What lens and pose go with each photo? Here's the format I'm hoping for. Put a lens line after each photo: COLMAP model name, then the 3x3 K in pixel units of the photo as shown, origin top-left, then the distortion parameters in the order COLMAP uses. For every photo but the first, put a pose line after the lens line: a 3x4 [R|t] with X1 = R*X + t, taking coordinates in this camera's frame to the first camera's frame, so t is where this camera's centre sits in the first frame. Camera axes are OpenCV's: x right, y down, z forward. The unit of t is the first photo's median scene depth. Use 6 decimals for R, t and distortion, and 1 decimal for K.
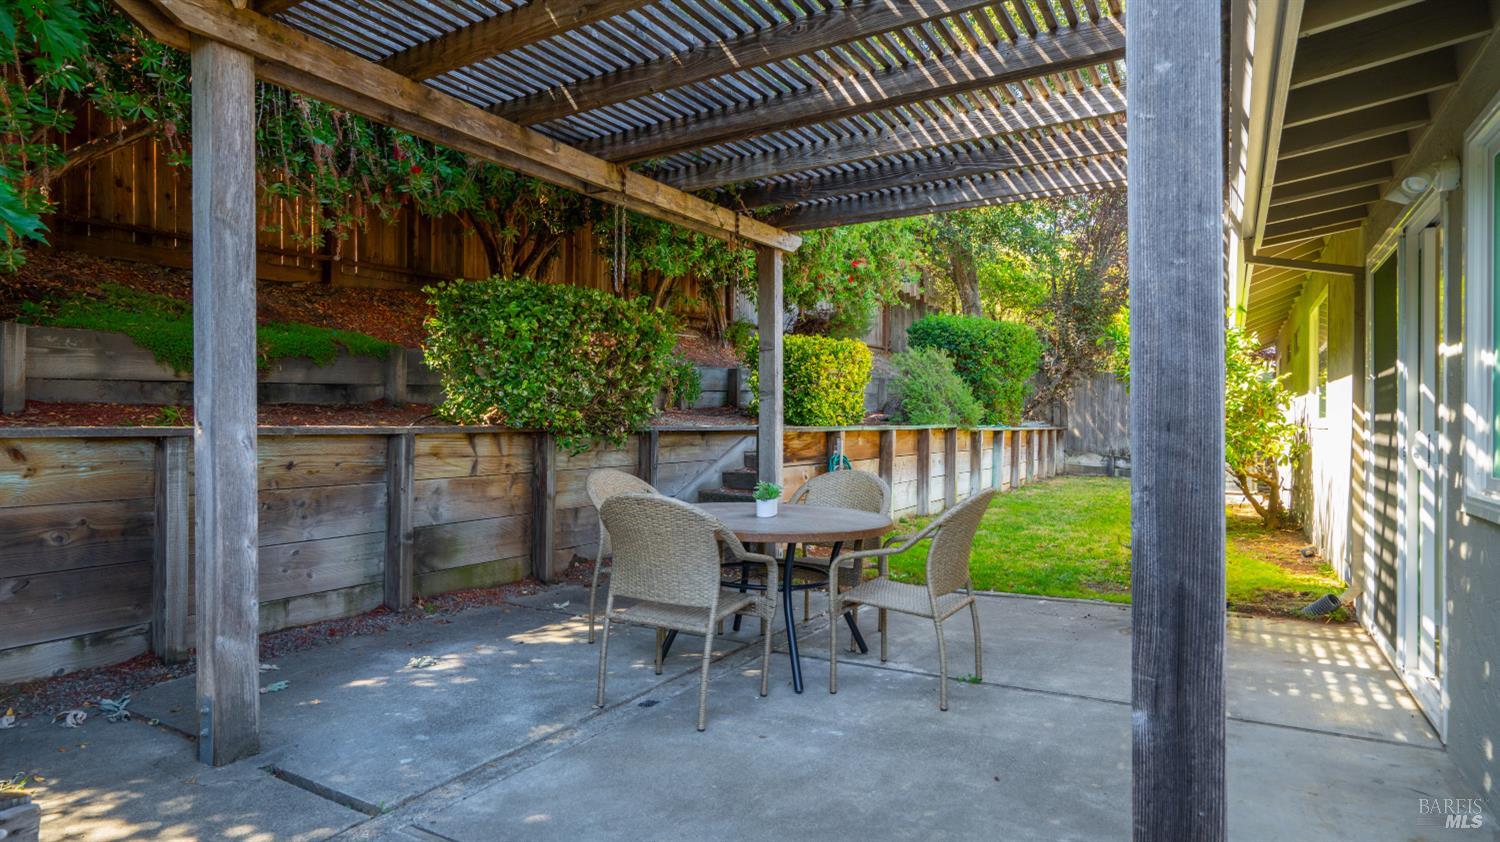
lens RADIAL K [[817.9, 0, 750.0], [0, 817.9, 421.0], [0, 0, 1]] dist [-0.041918, 0.035043]
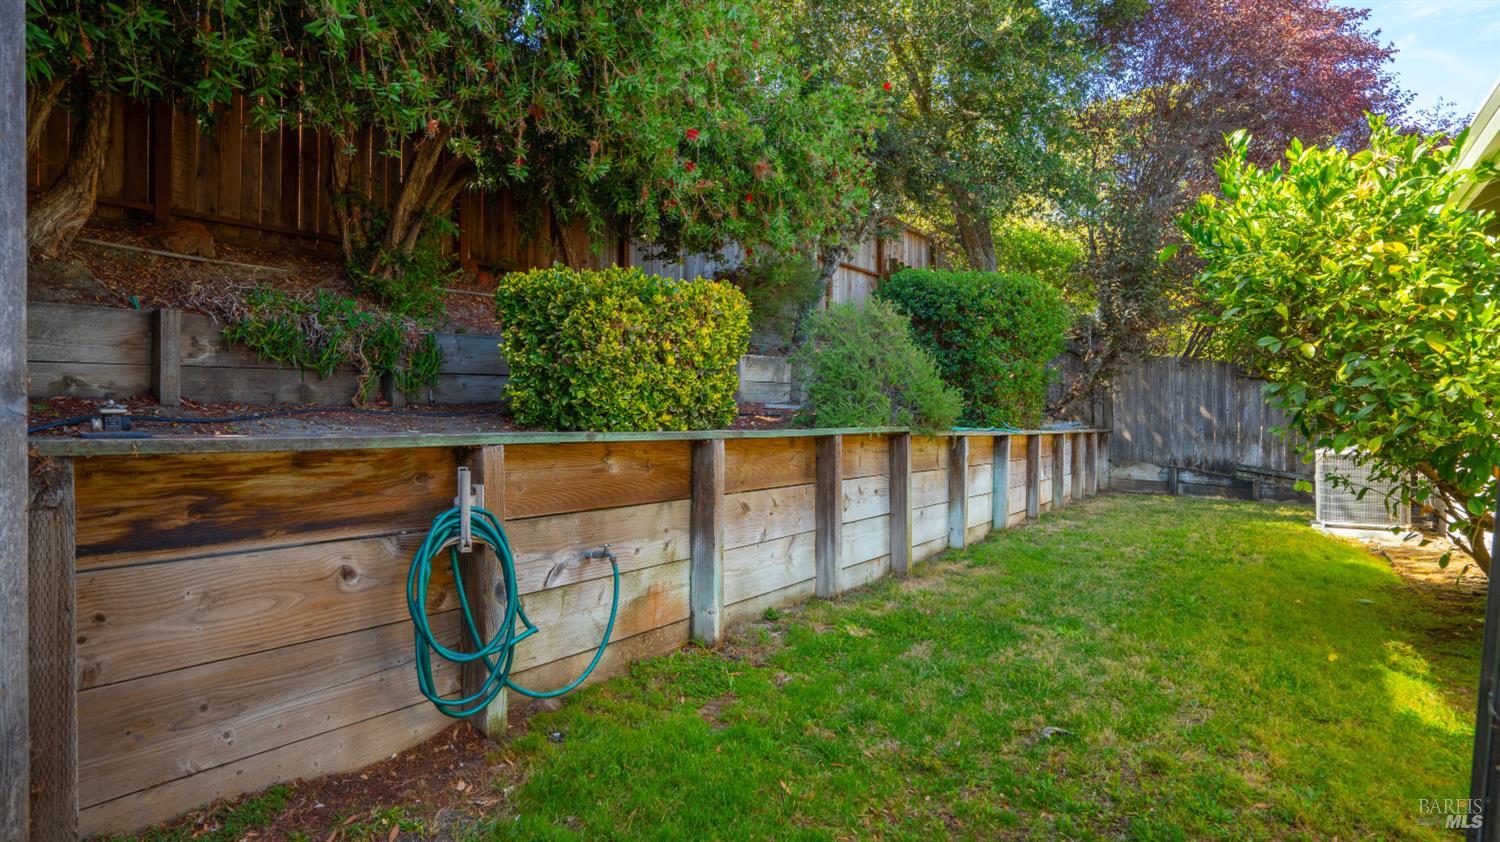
lens RADIAL K [[769.2, 0, 750.0], [0, 769.2, 421.0], [0, 0, 1]] dist [-0.030036, 0.000481]
pose [[0.996925, -0.010709, -0.077630, 0.144485], [0.010162, 0.999921, -0.007431, 0.002480], [0.077703, 0.006620, 0.996955, 0.350944]]
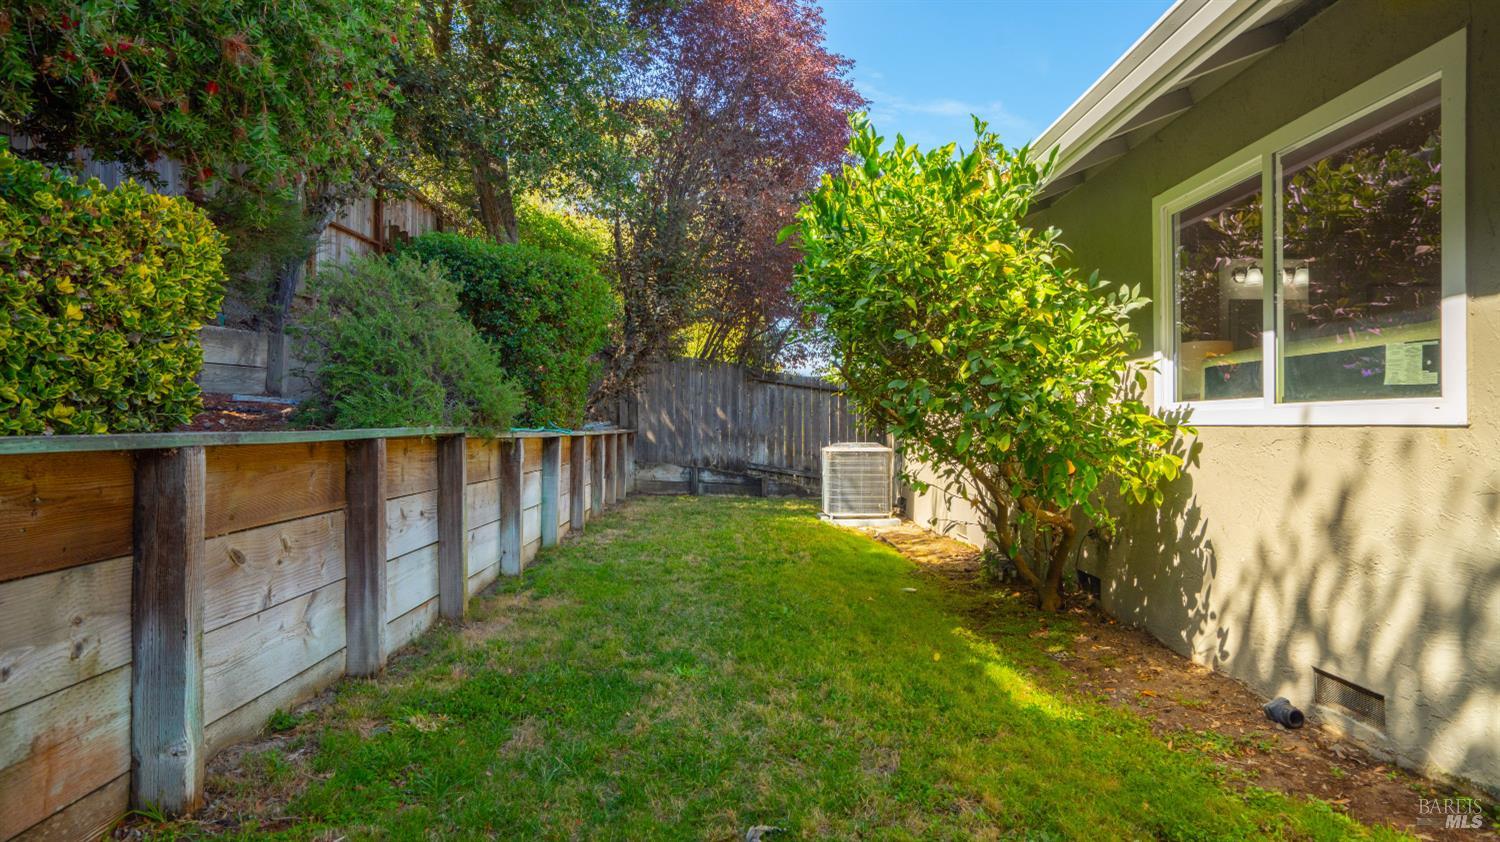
lens RADIAL K [[817.9, 0, 750.0], [0, 817.9, 421.0], [0, 0, 1]] dist [-0.041918, 0.035043]
pose [[0.854204, -0.007664, 0.519881, 0.122564], [0.010040, 0.999948, -0.001756, 0.002770], [-0.519840, 0.006720, 0.854237, 0.424292]]
